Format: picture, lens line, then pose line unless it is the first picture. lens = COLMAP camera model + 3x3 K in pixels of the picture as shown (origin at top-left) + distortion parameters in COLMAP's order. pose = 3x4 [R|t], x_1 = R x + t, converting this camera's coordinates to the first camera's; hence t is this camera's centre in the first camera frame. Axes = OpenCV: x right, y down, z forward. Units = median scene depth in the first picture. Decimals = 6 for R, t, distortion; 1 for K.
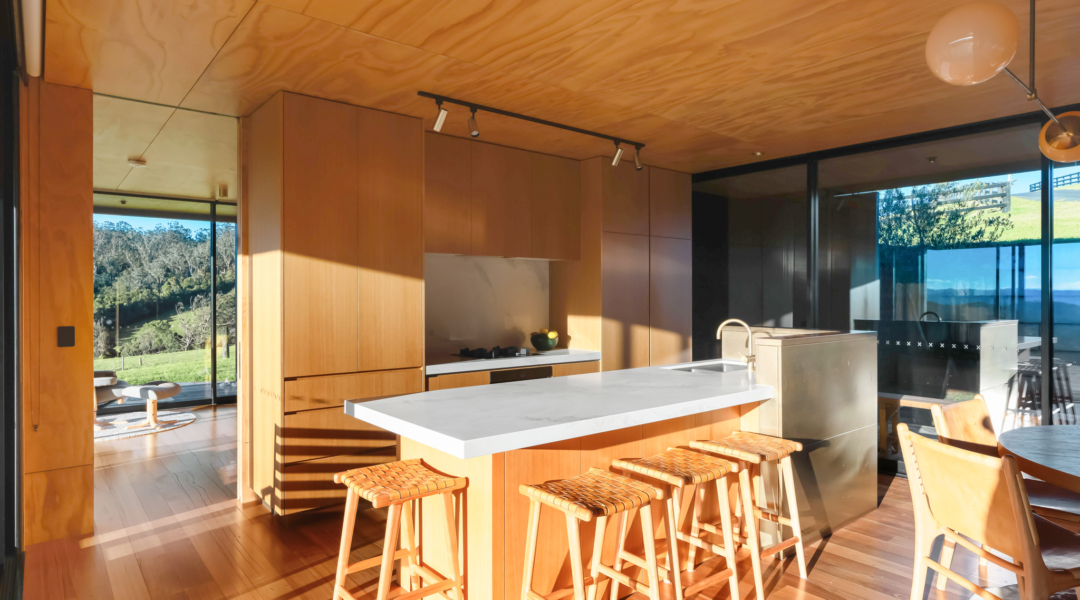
lens RADIAL K [[637.3, 0, 529.4], [0, 637.3, 294.8], [0, 0, 1]] dist [-0.006943, -0.003438]
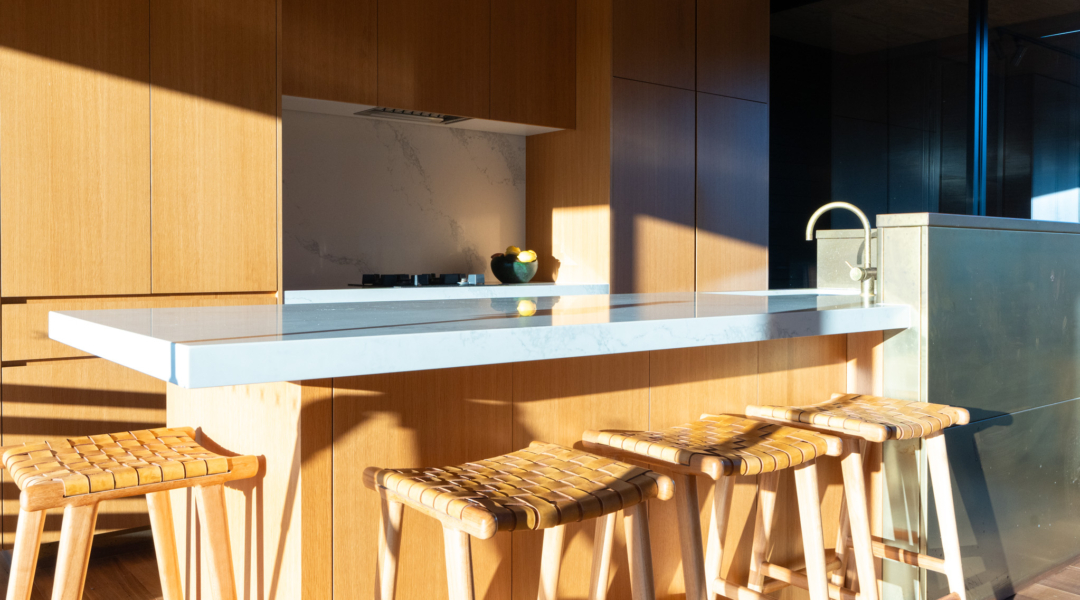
lens RADIAL K [[916.6, 0, 545.5], [0, 916.6, 296.4], [0, 0, 1]] dist [-0.002518, 0.049269]
pose [[0.999962, 0.008682, -0.000173, 0.088349], [-0.008671, 0.999343, 0.035191, 0.115260], [0.000478, -0.035189, 0.999381, 0.263322]]
